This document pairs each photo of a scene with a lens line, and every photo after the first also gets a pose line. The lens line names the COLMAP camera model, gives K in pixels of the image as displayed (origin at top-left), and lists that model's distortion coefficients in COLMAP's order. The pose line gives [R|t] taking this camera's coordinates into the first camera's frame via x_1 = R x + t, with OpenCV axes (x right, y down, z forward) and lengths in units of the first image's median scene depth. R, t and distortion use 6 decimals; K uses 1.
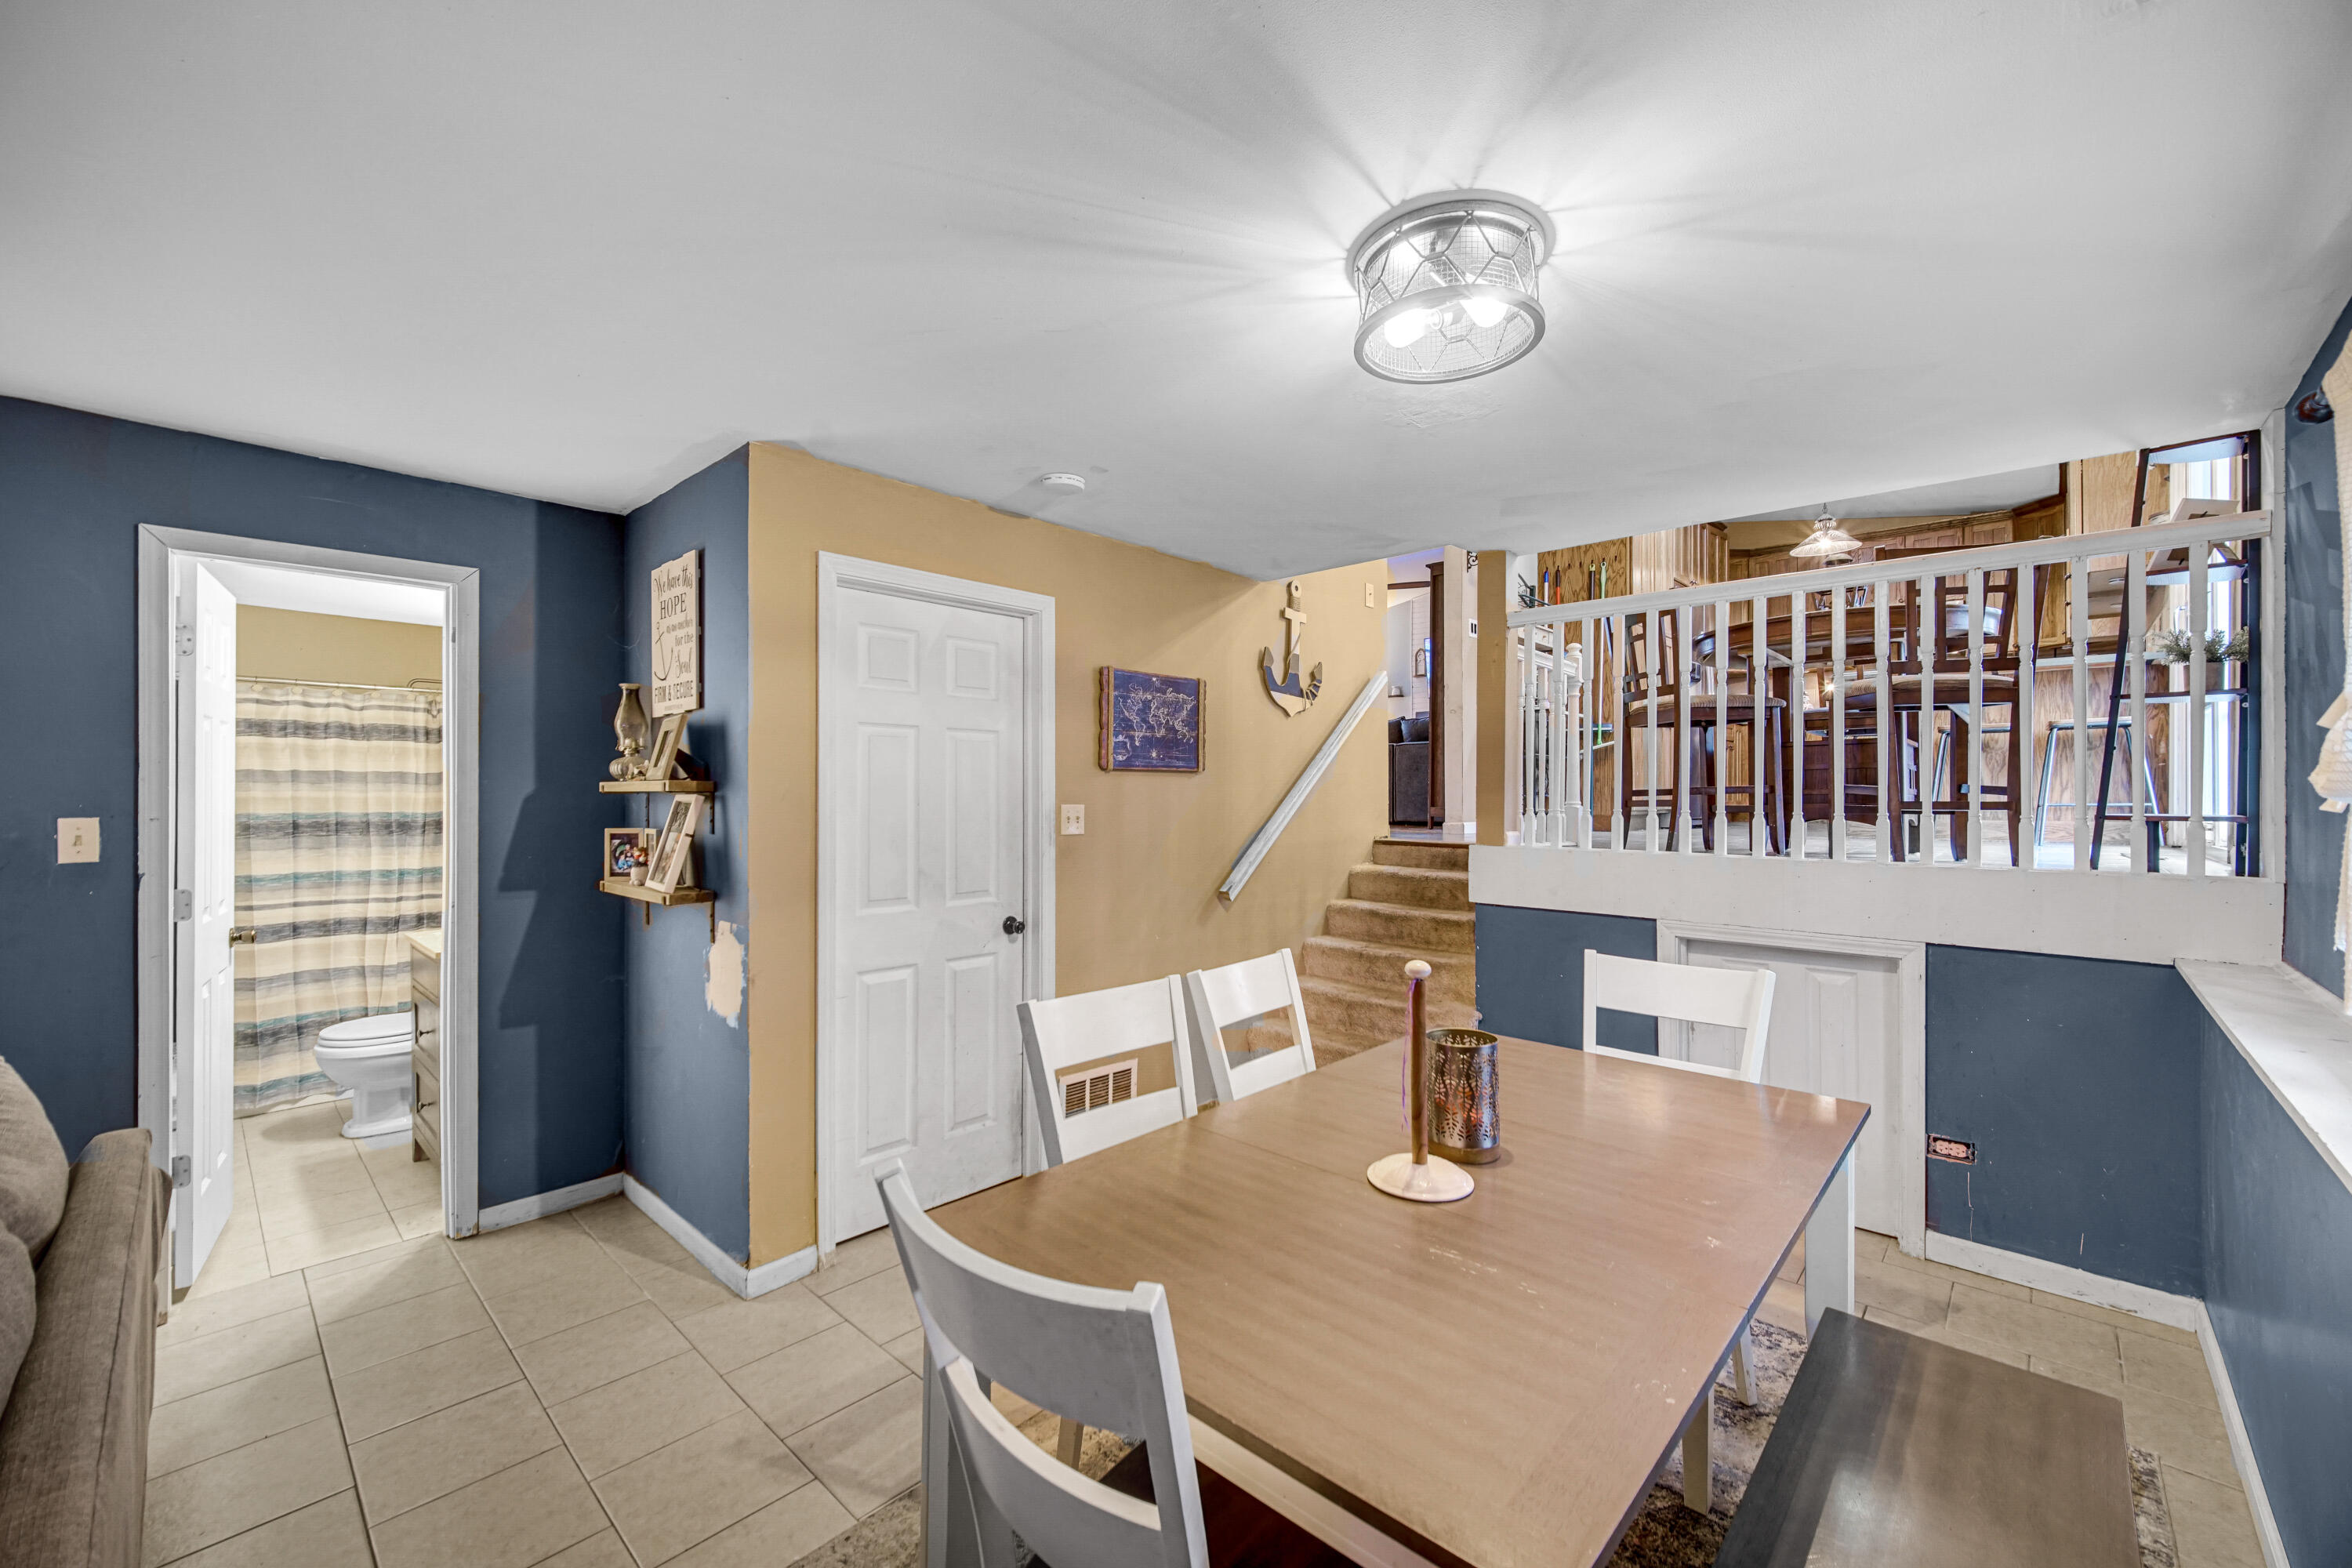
lens RADIAL K [[918.2, 0, 1173.0], [0, 918.2, 788.9], [0, 0, 1]] dist [-0.001645, -0.000137]
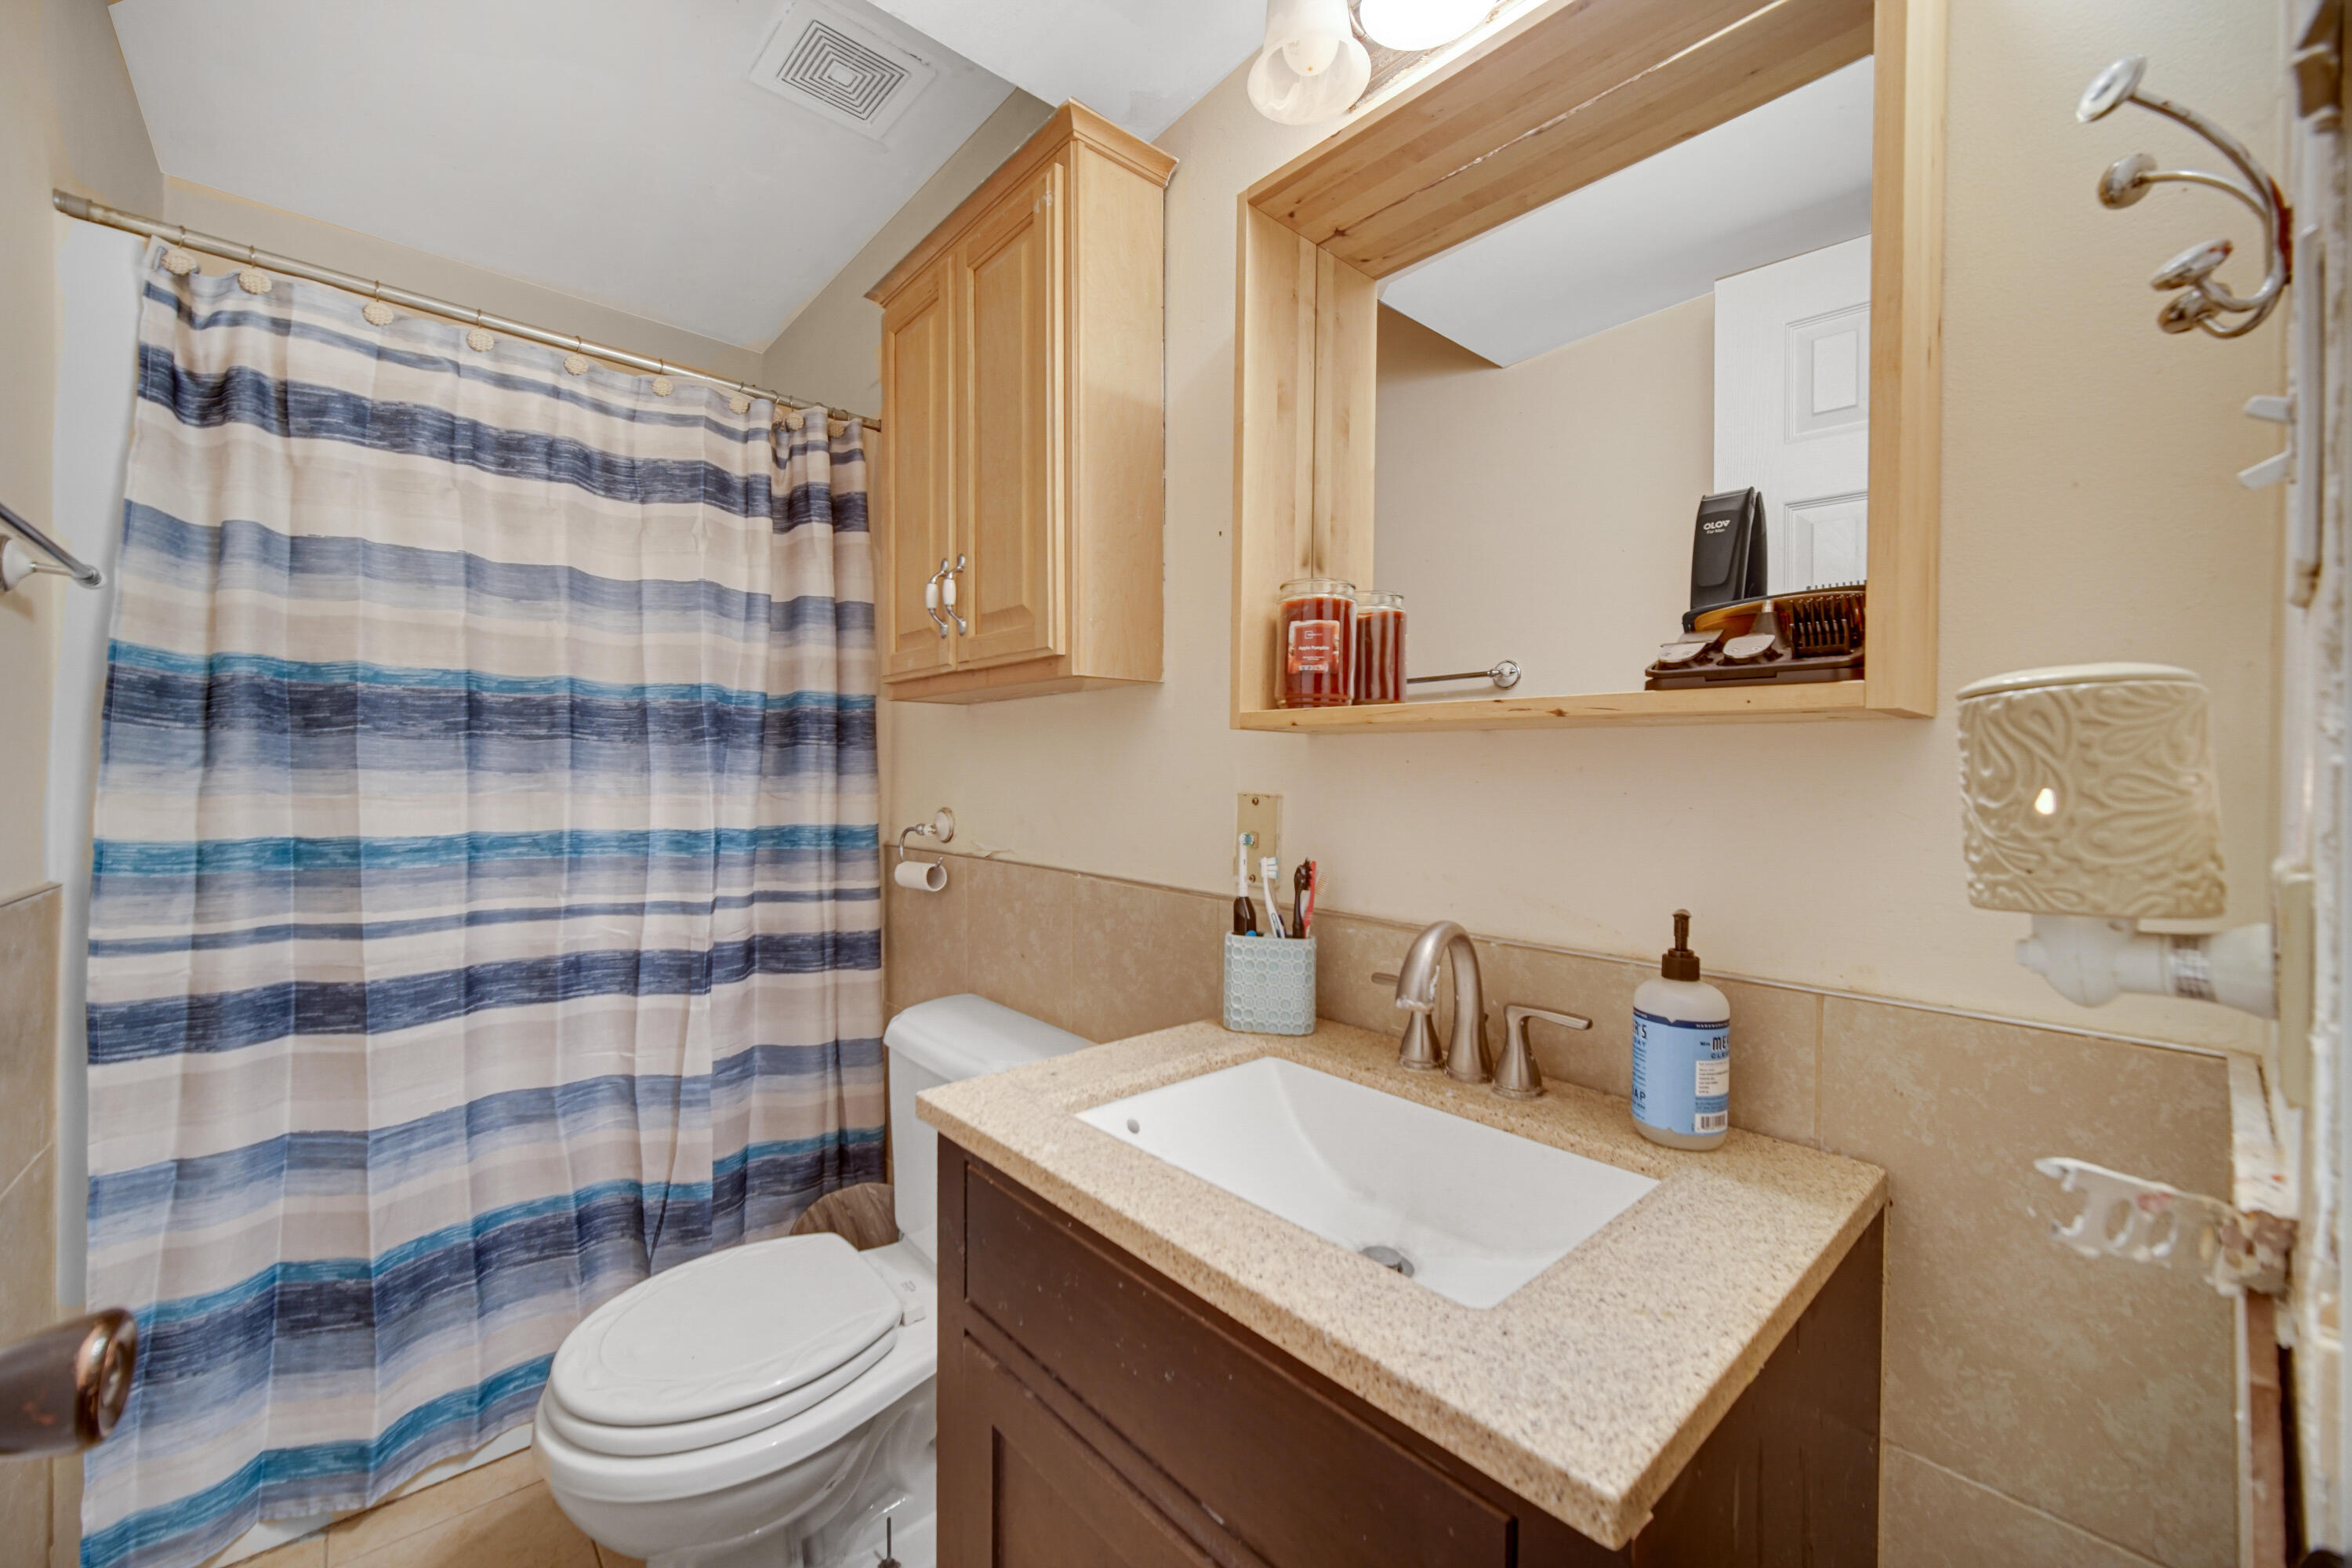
lens RADIAL K [[918.2, 0, 1189.6], [0, 918.2, 776.6], [0, 0, 1]] dist [-0.001645, -0.000137]
pose [[0.996713, 0.008383, -0.080579, -0.626857], [-0.008174, 0.999962, 0.002921, 0.063832], [0.080600, -0.002253, 0.996744, 0.641535]]
